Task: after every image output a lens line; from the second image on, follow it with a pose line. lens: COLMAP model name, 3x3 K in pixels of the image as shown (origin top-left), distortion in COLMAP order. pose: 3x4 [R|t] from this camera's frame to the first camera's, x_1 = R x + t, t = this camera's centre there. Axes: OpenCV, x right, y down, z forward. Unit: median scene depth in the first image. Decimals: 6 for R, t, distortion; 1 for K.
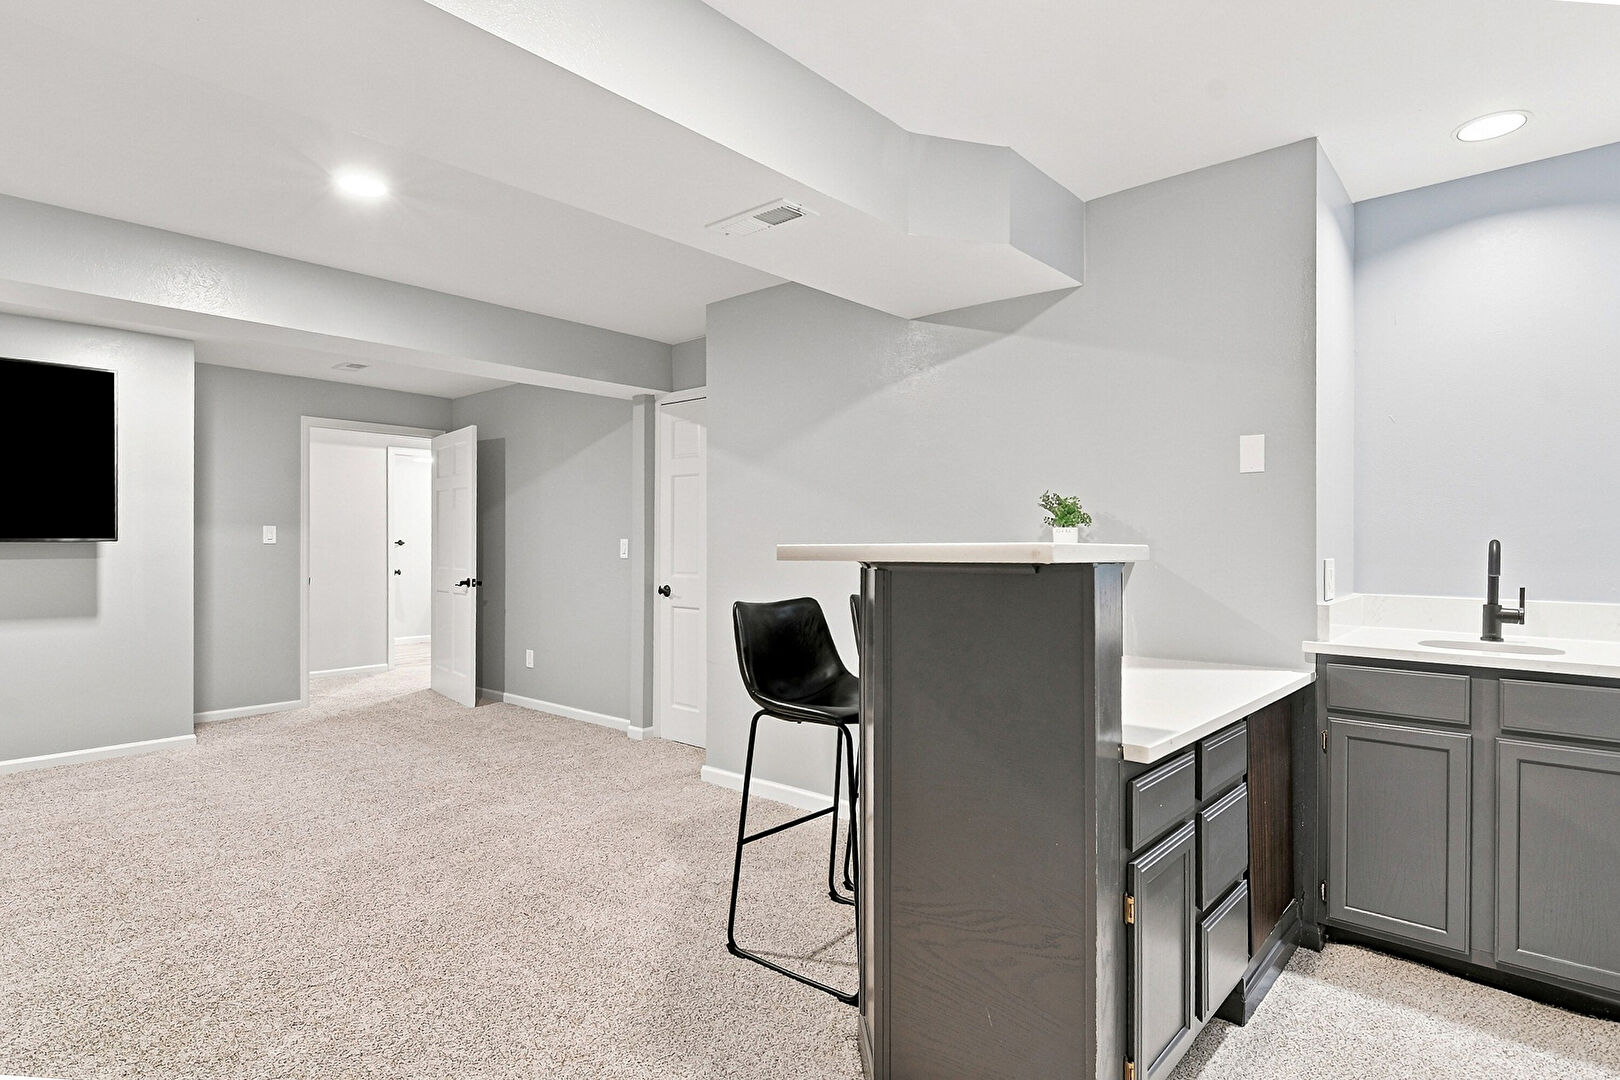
lens RADIAL K [[798.8, 0, 792.1], [0, 798.8, 559.0], [0, 0, 1]] dist [0.002657, -0.000107]
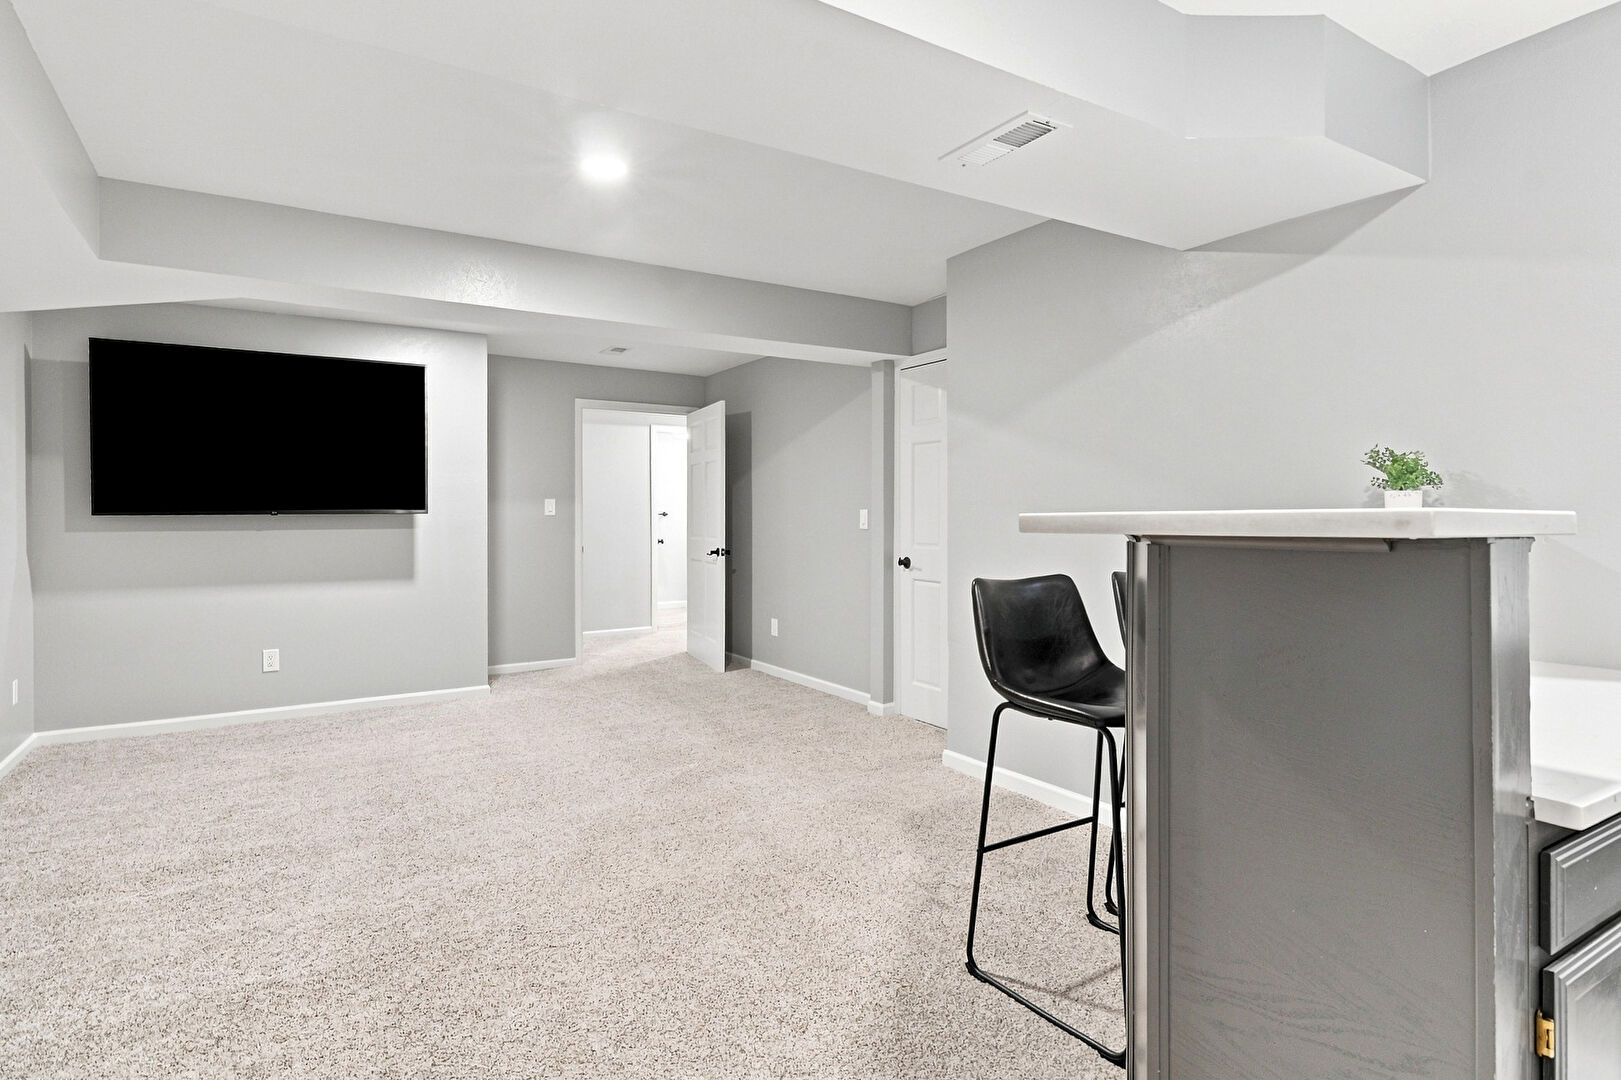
lens RADIAL K [[775.2, 0, 811.2], [0, 775.2, 520.6], [0, 0, 1]] dist [-0.001096, -0.001251]
pose [[0.957301, -0.002291, -0.289084, 0.003635], [-0.000749, 0.999946, -0.010404, -0.001531], [0.289092, 0.010176, 0.957247, 0.105976]]
